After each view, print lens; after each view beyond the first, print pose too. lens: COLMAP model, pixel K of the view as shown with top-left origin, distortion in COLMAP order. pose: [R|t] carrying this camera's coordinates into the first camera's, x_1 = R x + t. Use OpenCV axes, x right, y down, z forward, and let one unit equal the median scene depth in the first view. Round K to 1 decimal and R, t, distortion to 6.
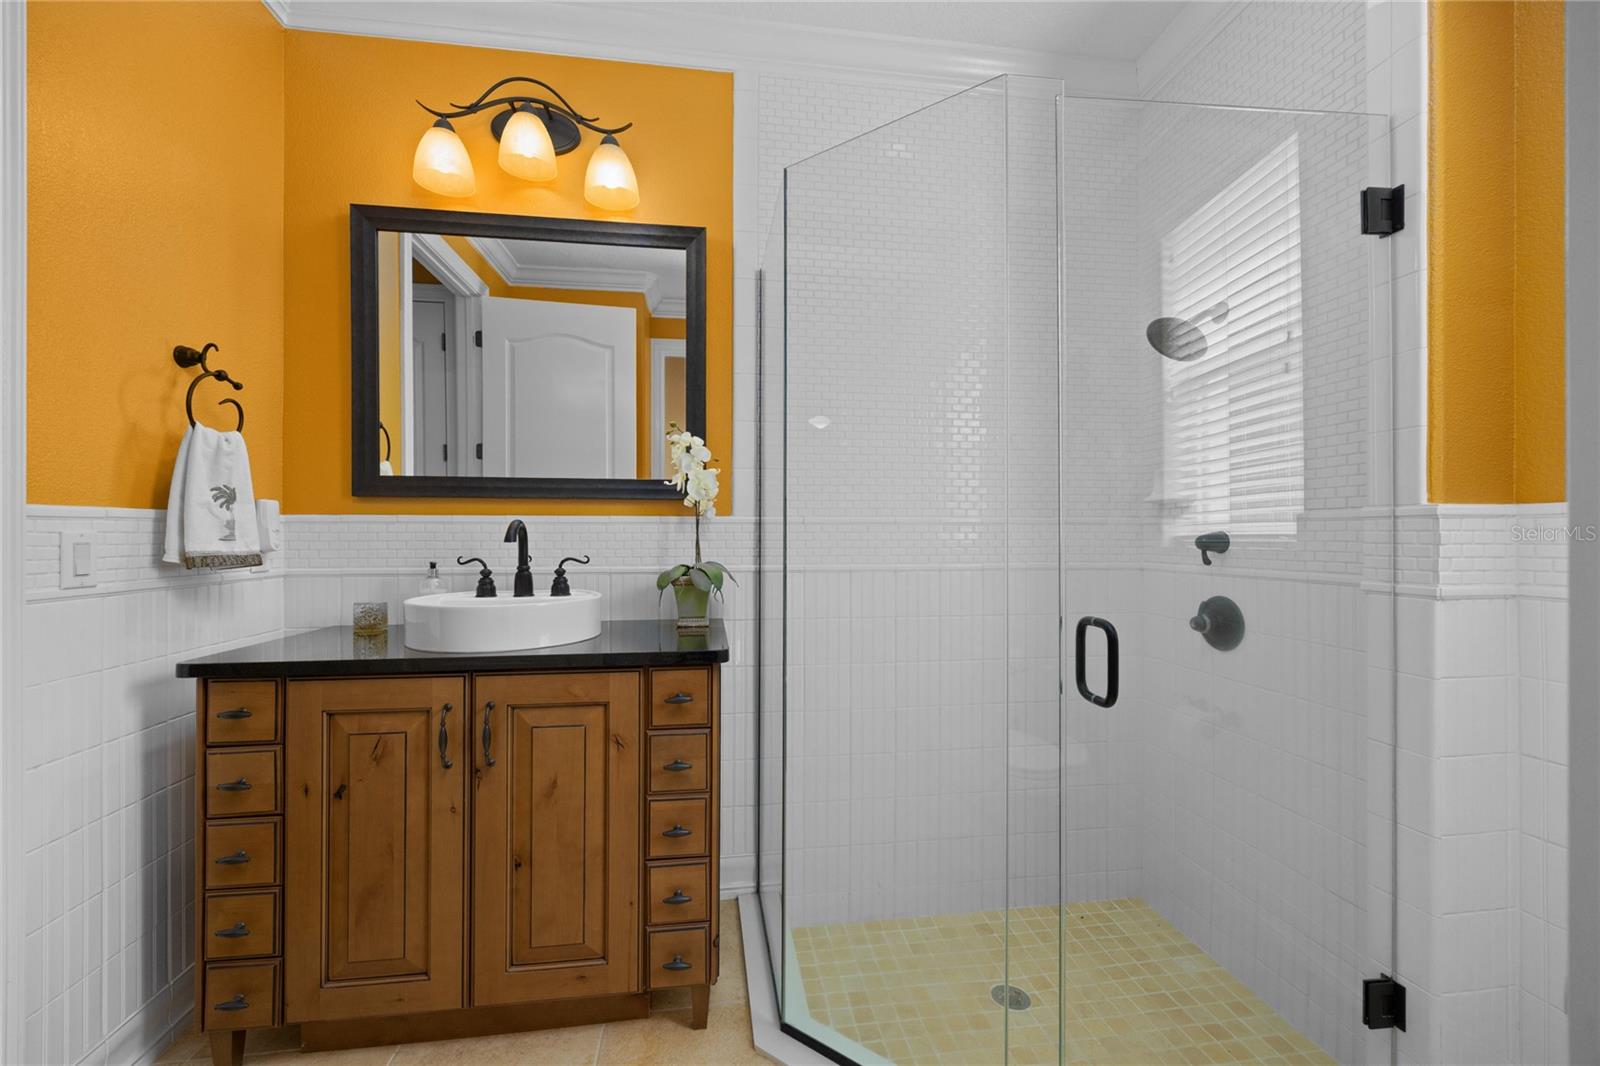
lens RADIAL K [[623.2, 0, 794.8], [0, 623.2, 529.8], [0, 0, 1]] dist [-0.000606, 0.000062]
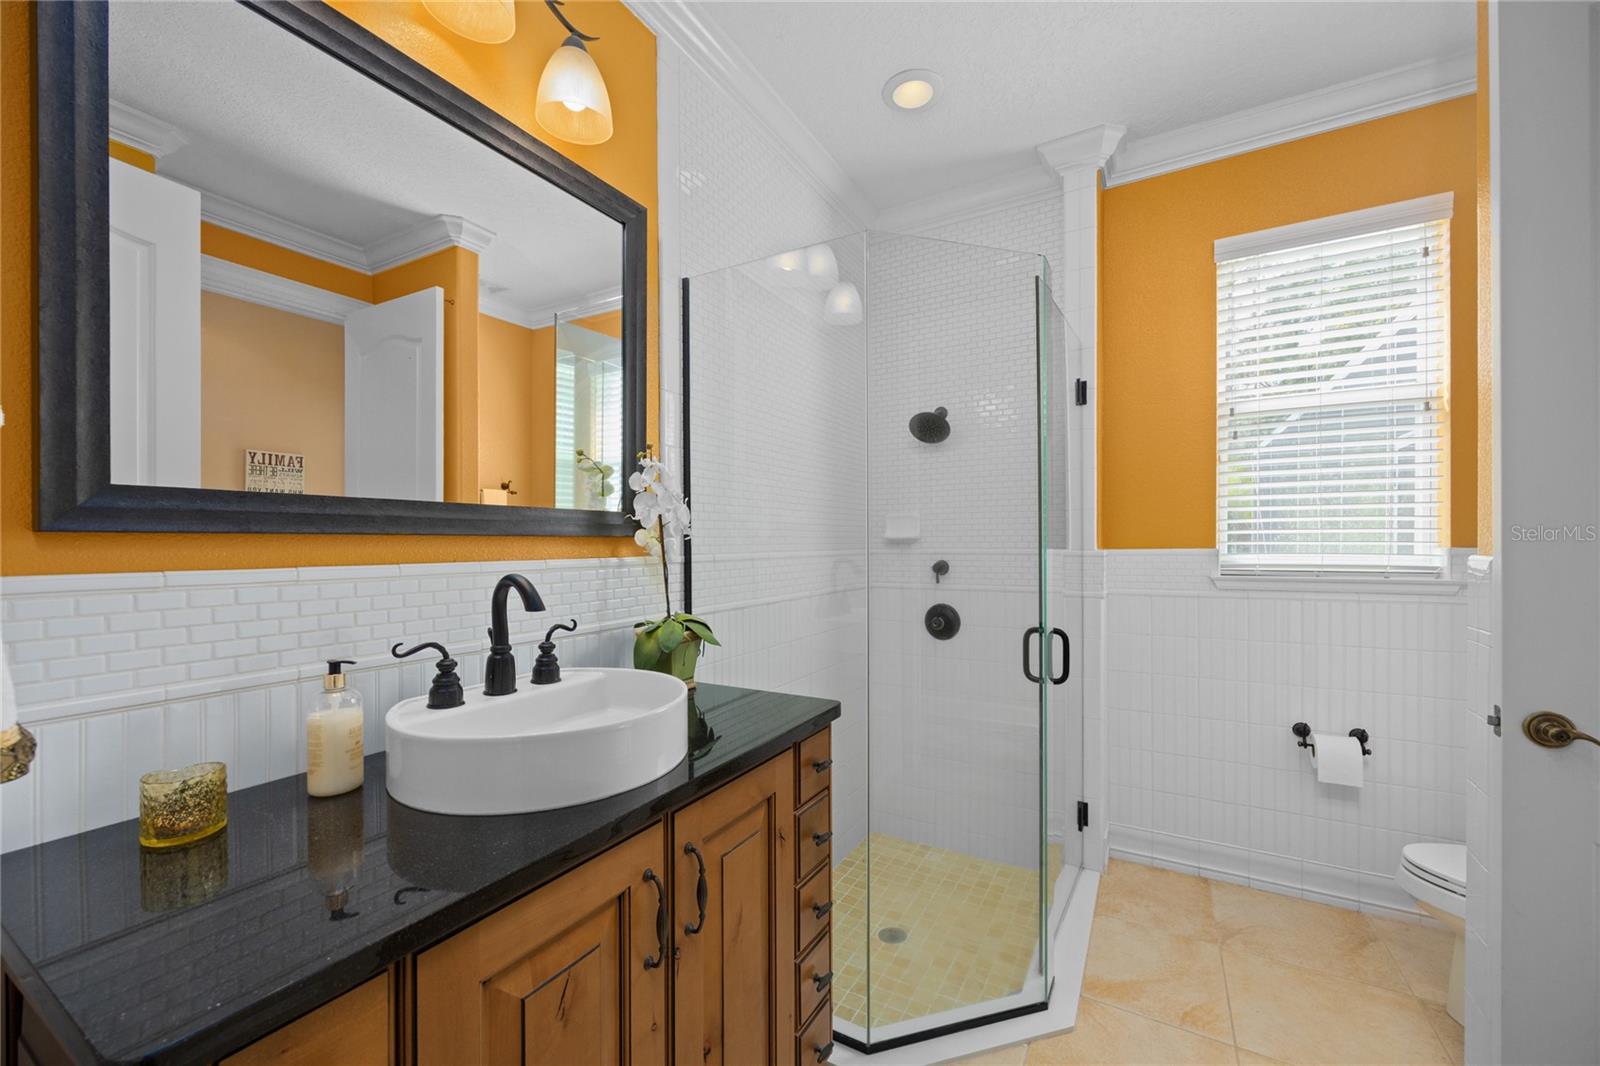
lens RADIAL K [[614.9, 0, 797.9], [0, 614.9, 547.5], [0, 0, 1]] dist [-0.002523, -0.000048]
pose [[0.622026, -0.007517, 0.782960, -0.731630], [0.005212, 0.999972, 0.005461, -0.043186], [-0.782979, 0.000684, 0.622048, 0.369703]]
